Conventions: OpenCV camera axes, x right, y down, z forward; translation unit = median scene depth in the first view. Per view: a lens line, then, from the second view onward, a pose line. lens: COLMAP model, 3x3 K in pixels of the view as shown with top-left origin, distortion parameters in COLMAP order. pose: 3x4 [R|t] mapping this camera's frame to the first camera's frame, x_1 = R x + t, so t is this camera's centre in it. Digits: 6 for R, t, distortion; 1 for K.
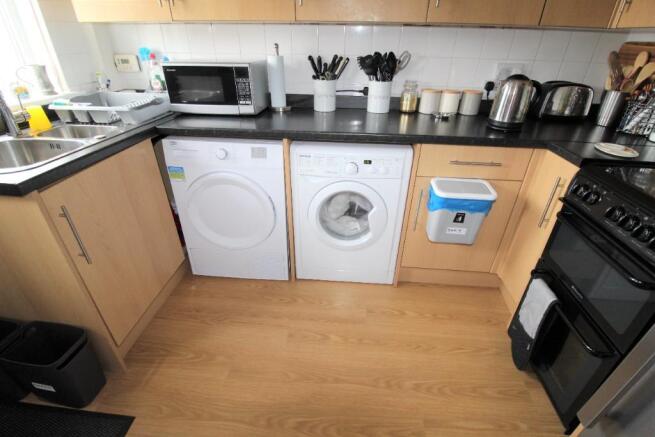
lens RADIAL K [[307.8, 0, 327.1], [0, 307.8, 218.9], [0, 0, 1]] dist [-0.007773, -0.007079]
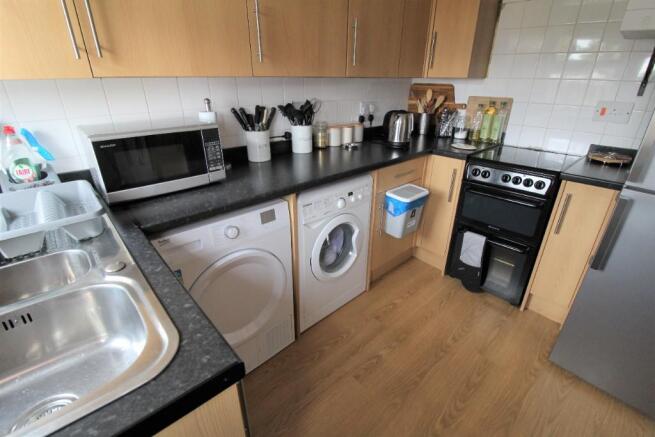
lens RADIAL K [[307.8, 0, 328.1], [0, 307.8, 218.8], [0, 0, 1]] dist [-0.007773, -0.007079]
pose [[0.676304, -0.318935, 0.663999, -0.679133], [0.376115, 0.924563, 0.061005, -0.191341], [-0.633365, 0.208482, 0.745241, 0.211423]]
